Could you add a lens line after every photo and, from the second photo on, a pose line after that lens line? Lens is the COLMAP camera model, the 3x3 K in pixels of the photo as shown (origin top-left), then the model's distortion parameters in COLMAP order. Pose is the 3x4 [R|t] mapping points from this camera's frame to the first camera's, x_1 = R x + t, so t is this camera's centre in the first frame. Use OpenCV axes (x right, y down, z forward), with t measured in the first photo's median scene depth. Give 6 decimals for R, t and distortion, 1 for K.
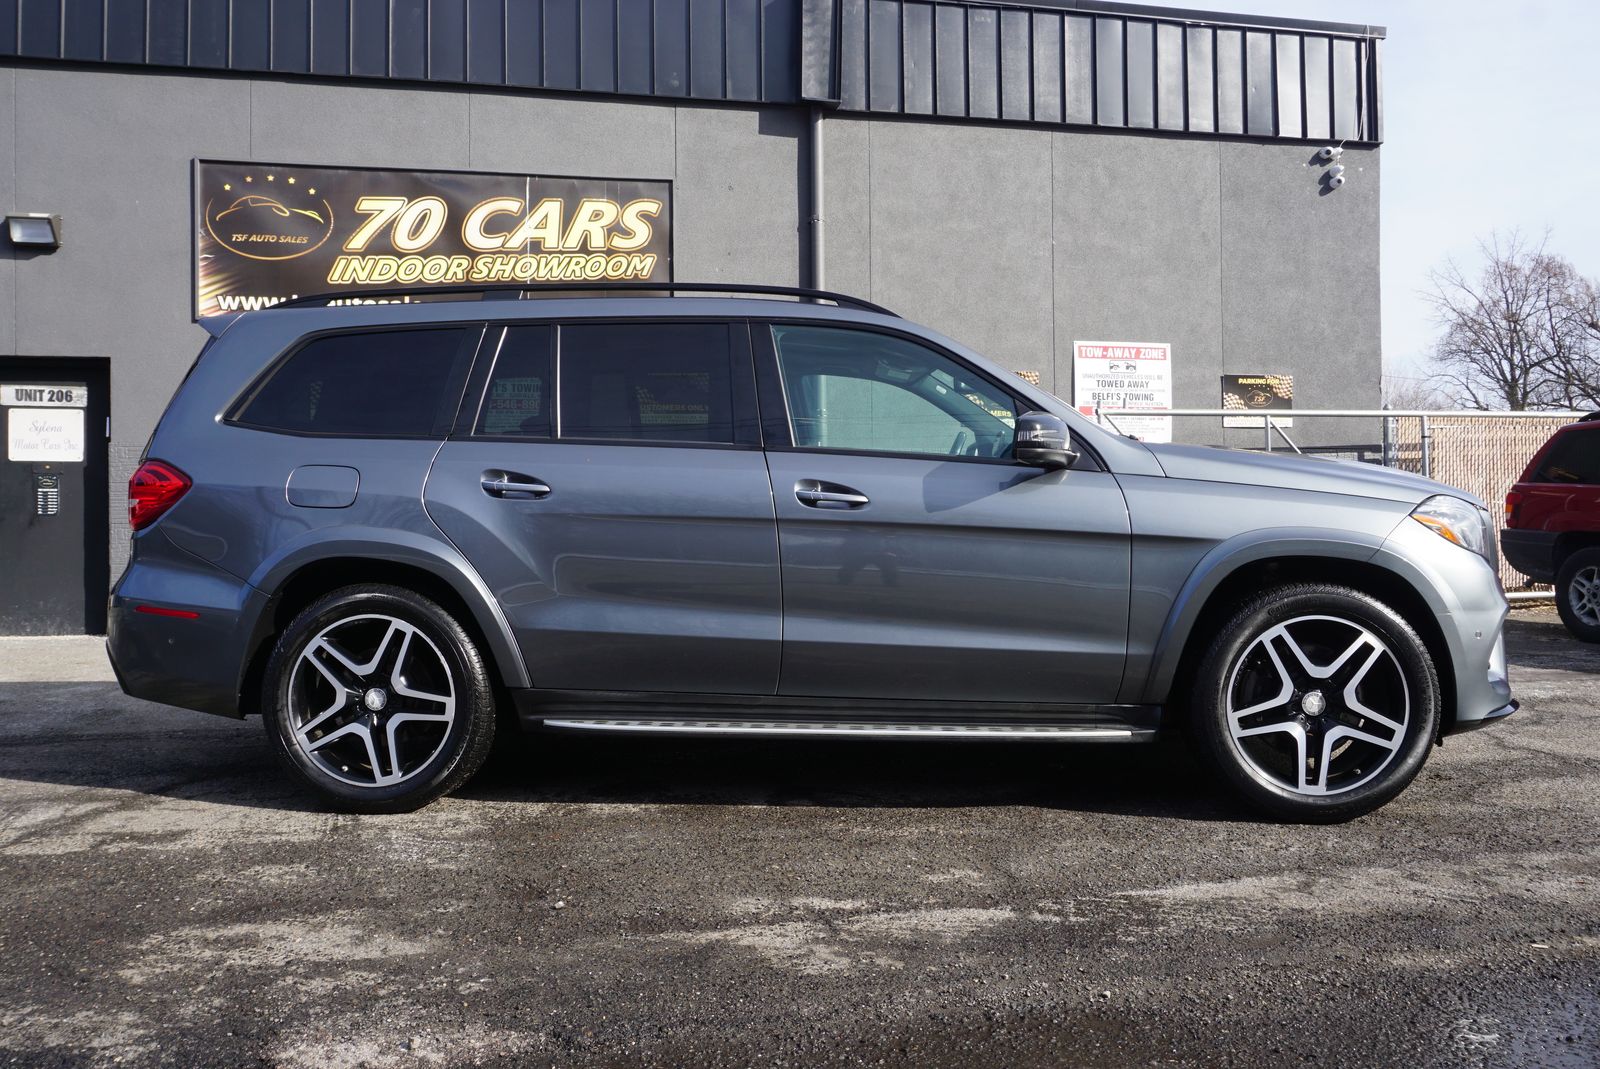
lens RADIAL K [[1282.9, 0, 800.0], [0, 1282.9, 534.5], [0, 0, 1]] dist [-0.028349, 0.011962]
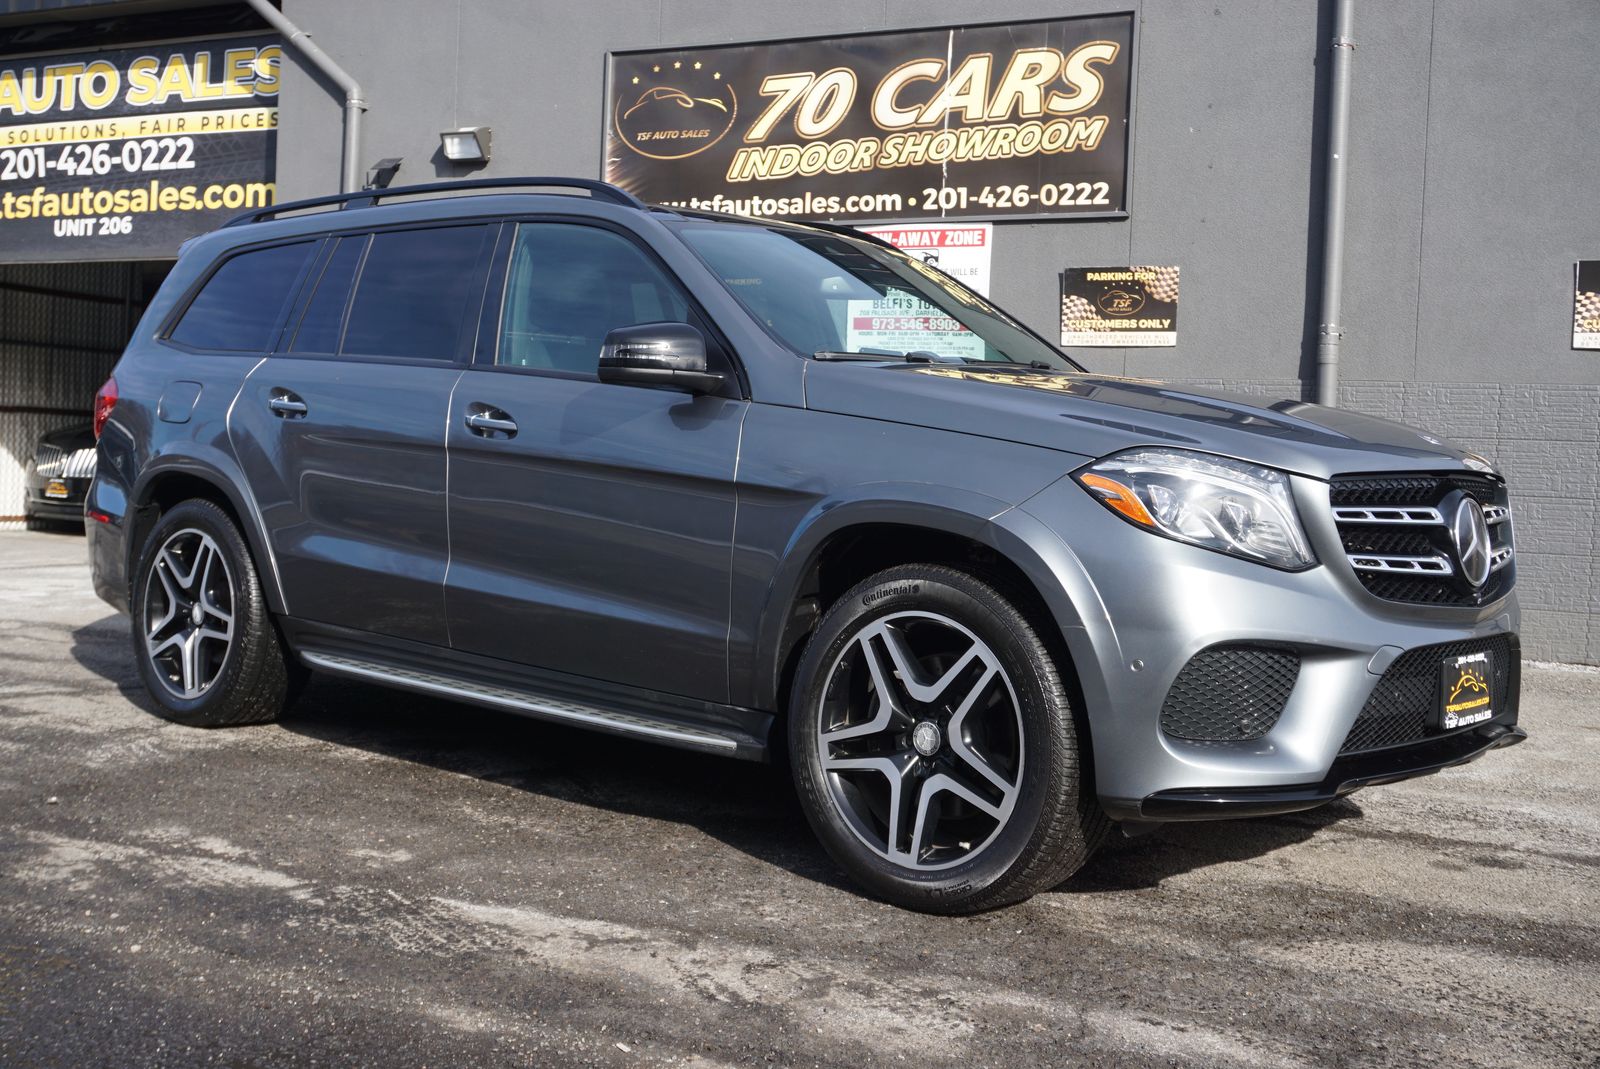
lens RADIAL K [[1778.2, 0, 760.6], [0, 1778.2, 539.2], [0, 0, 1]] dist [-0.011768, 0.010175]
pose [[0.778179, 0.065957, -0.624569, 0.408401], [-0.054562, 0.997810, 0.037391, -0.003019], [0.625668, 0.004980, 0.780074, 0.082983]]
